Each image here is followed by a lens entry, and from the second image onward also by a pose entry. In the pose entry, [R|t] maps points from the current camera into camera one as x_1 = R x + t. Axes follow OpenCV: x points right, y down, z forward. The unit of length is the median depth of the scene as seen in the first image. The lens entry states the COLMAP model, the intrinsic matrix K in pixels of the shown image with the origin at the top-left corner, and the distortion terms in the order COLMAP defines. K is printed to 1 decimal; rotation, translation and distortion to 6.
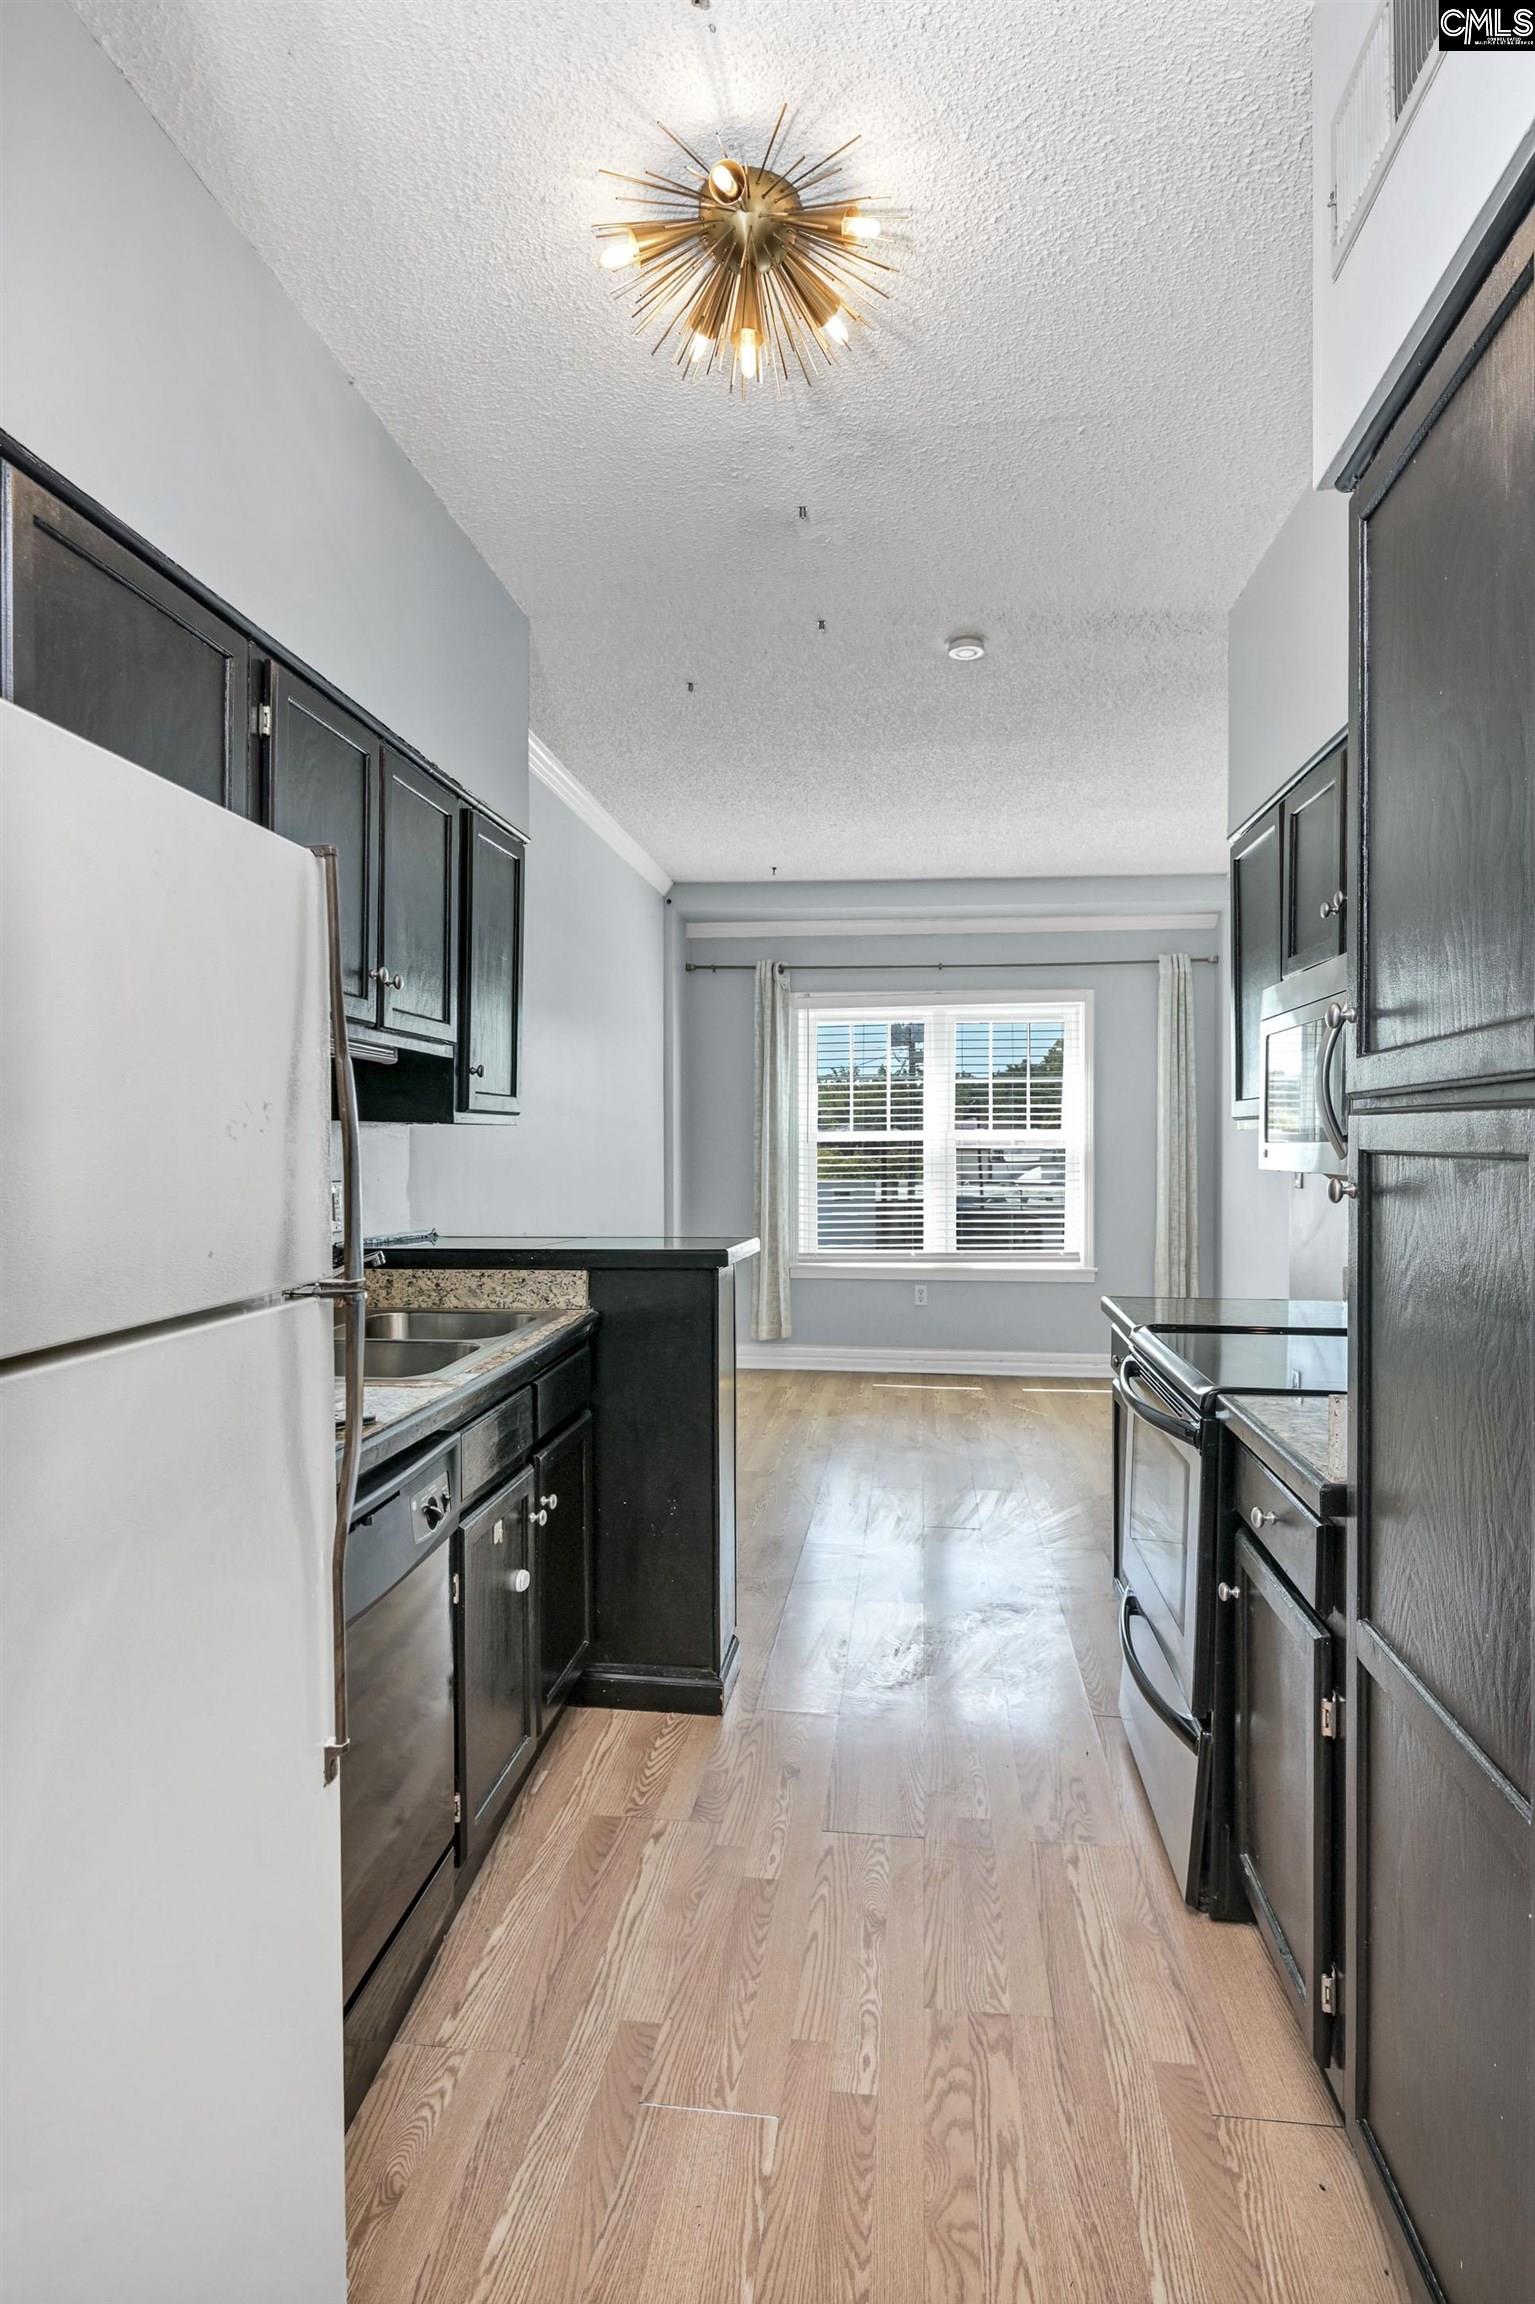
lens RADIAL K [[1291.6, 0, 767.5], [0, 1291.6, 1152.0], [0, 0, 1]] dist [0.000965, -0.002789]
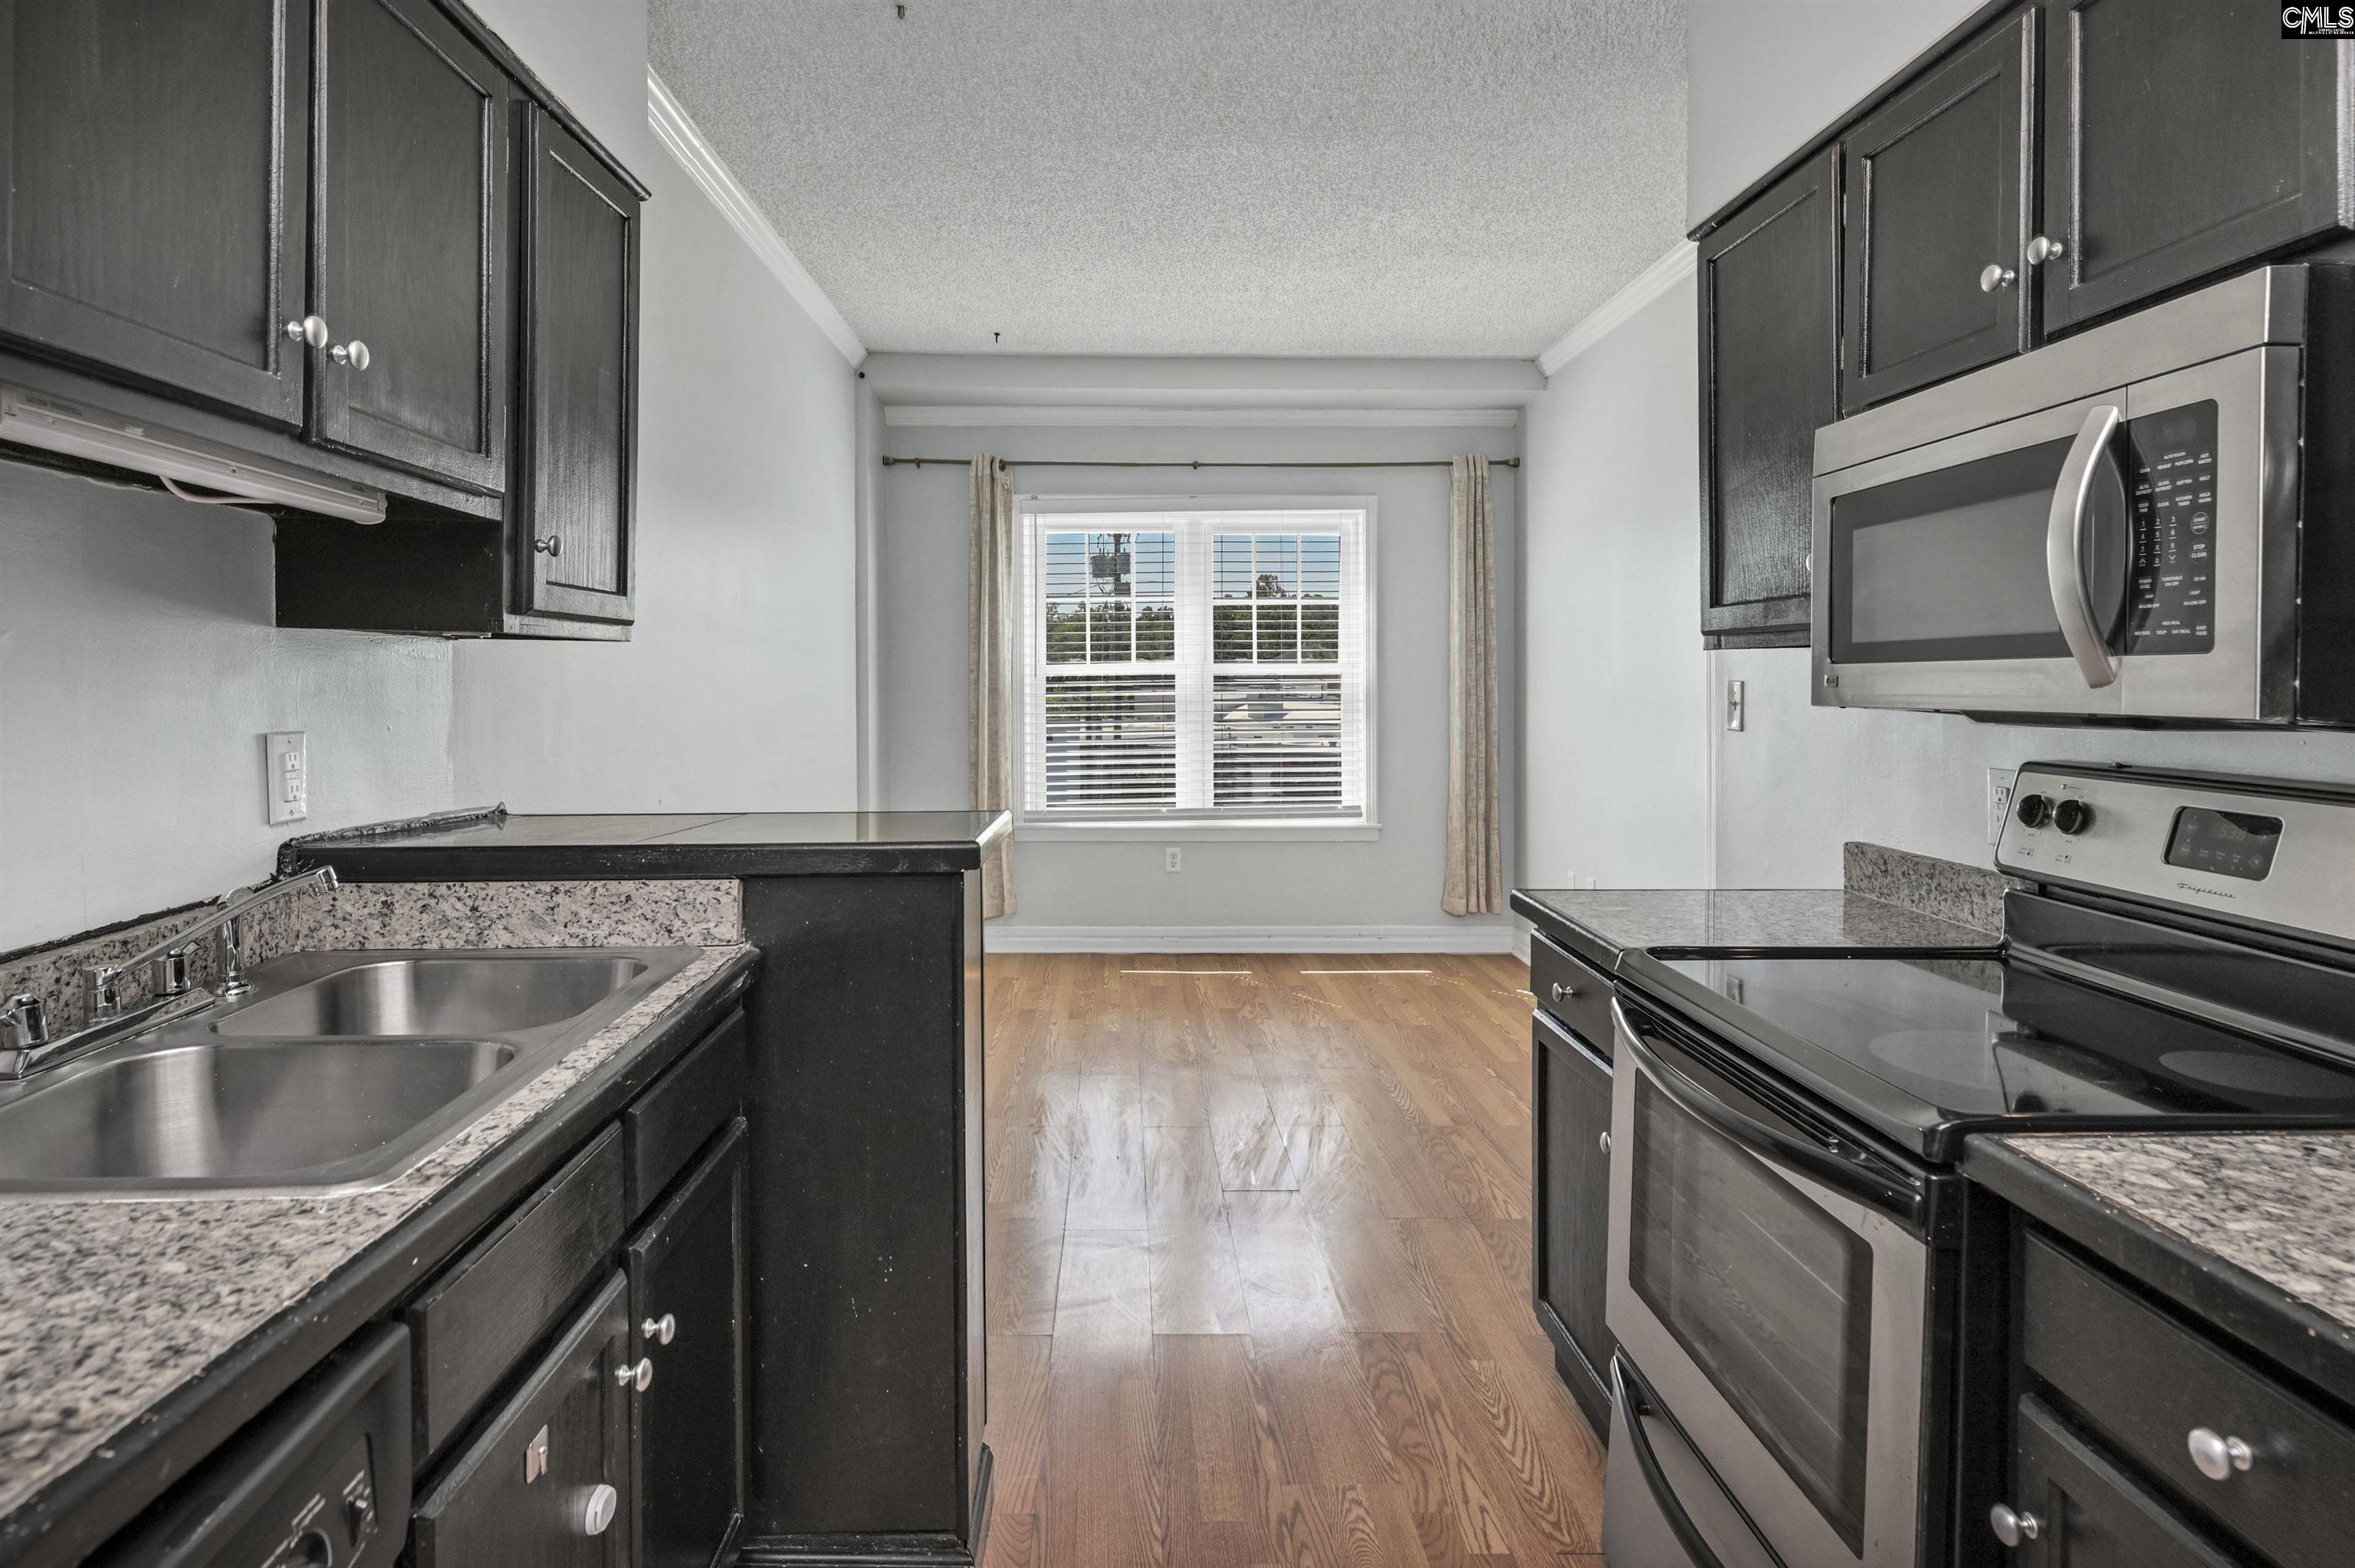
lens RADIAL K [[1335.5, 0, 1177.0], [0, 1335.5, 691.9], [0, 0, 1]] dist [0.001699, -0.000223]
pose [[0.987156, -0.002679, 0.159738, -0.021776], [0.002608, 0.999996, 0.000658, 0.002851], [-0.159739, -0.000233, 0.987159, 0.203226]]
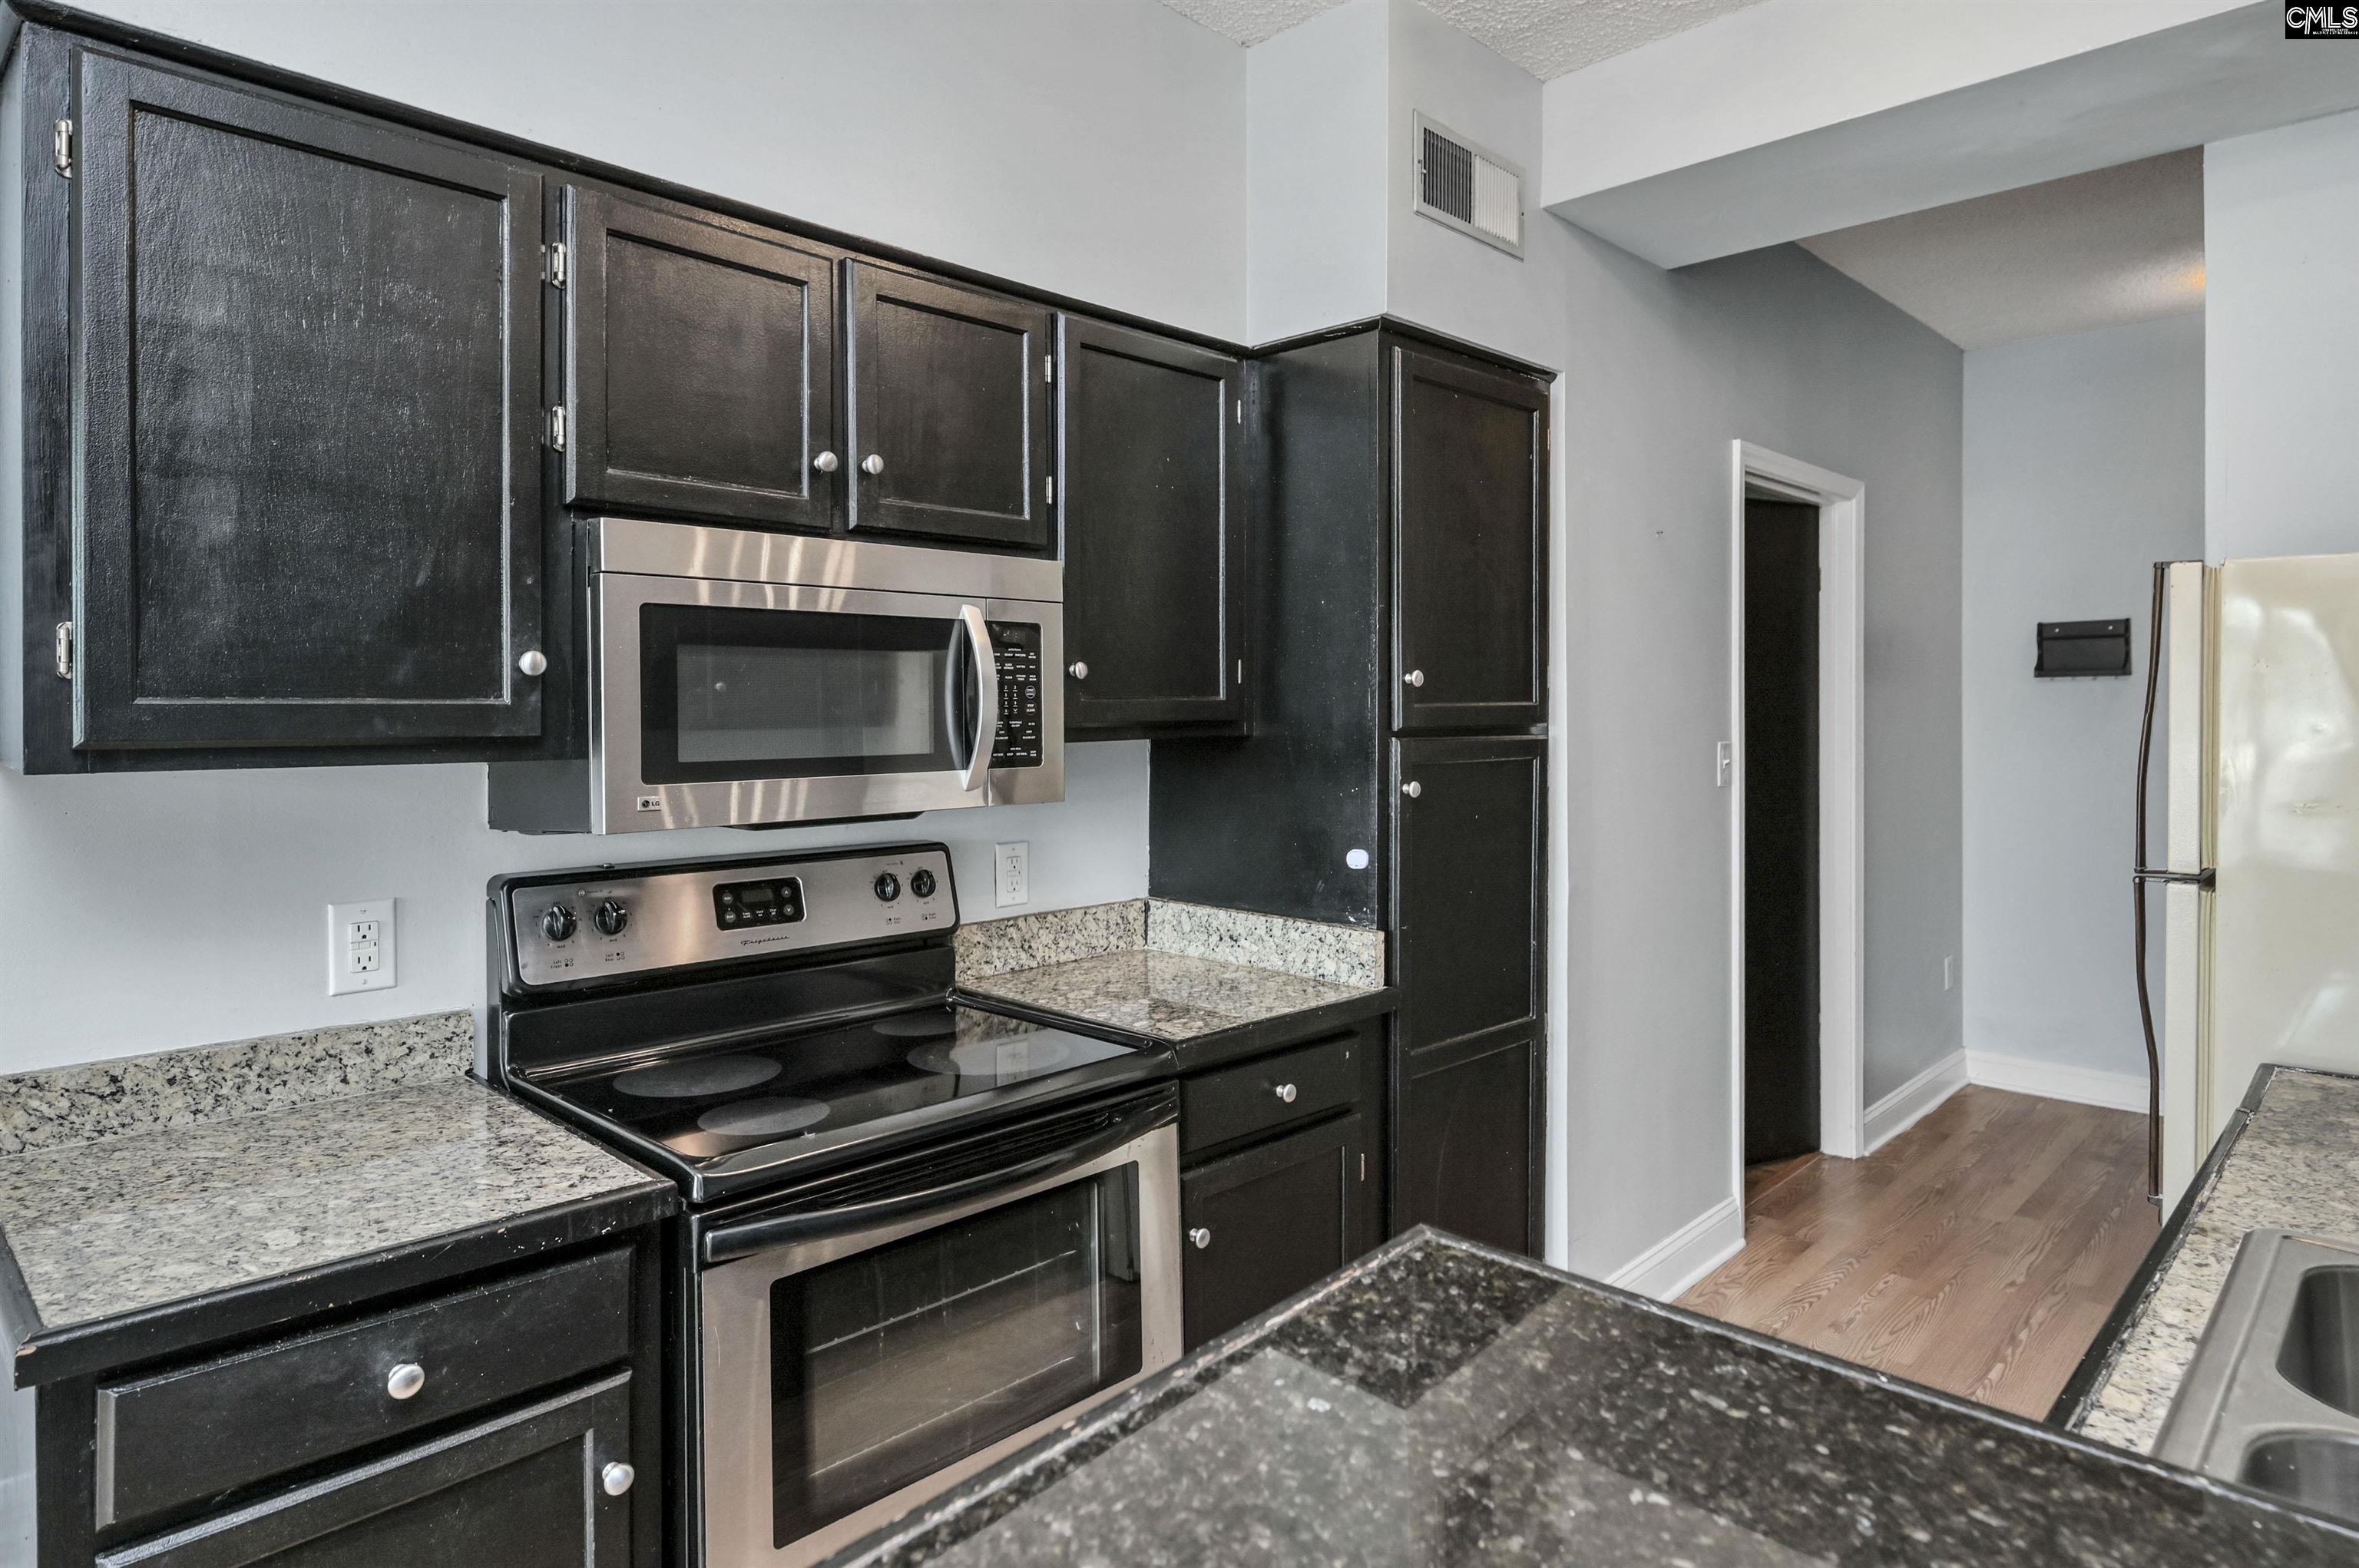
lens RADIAL K [[1335.7, 0, 1200.5], [0, 1335.7, 703.1], [0, 0, 1]] dist [-0.003173, -0.002232]
pose [[-0.797799, 0.002743, 0.602917, -0.093846], [0.007299, 0.999960, 0.005108, -0.023935], [-0.602880, 0.008476, -0.797787, 0.691328]]
